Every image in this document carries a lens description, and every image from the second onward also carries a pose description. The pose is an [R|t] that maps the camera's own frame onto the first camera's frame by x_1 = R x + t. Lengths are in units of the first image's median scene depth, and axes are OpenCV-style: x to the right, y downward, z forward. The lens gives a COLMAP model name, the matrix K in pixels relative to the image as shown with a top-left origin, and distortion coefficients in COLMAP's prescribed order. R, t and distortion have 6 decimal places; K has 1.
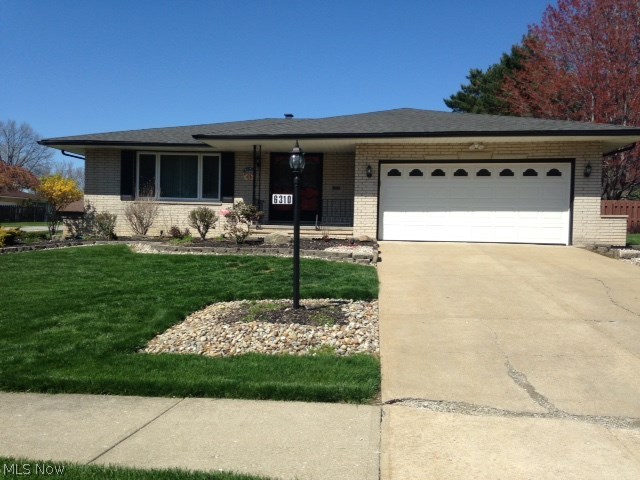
lens RADIAL K [[601.9, 0, 324.7], [0, 601.9, 239.0], [0, 0, 1]] dist [0.117980, 0.000000]
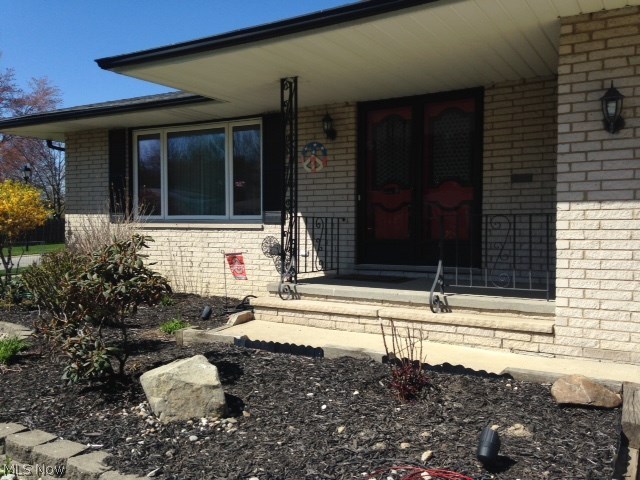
lens RADIAL K [[601.9, 0, 316.4], [0, 601.9, 236.5], [0, 0, 1]] dist [0.117980, 0.000000]
pose [[0.902310, -0.009472, -0.430983, 0.068079], [0.006460, 0.999943, -0.008450, -0.049554], [0.431039, 0.004841, 0.902320, 0.639945]]
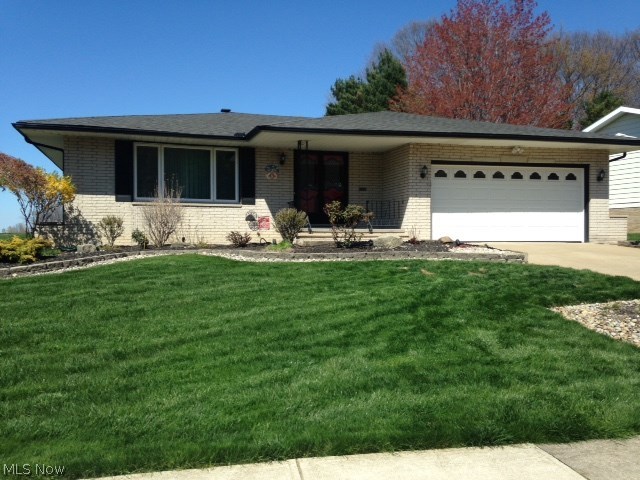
lens RADIAL K [[601.9, 0, 318.3], [0, 601.9, 240.3], [0, 0, 1]] dist [0.117980, 0.000000]
pose [[0.915376, -0.021884, 0.402005, -0.449062], [0.026401, 0.999635, -0.005698, 0.000281], [-0.401734, 0.015829, 0.915620, 0.157547]]
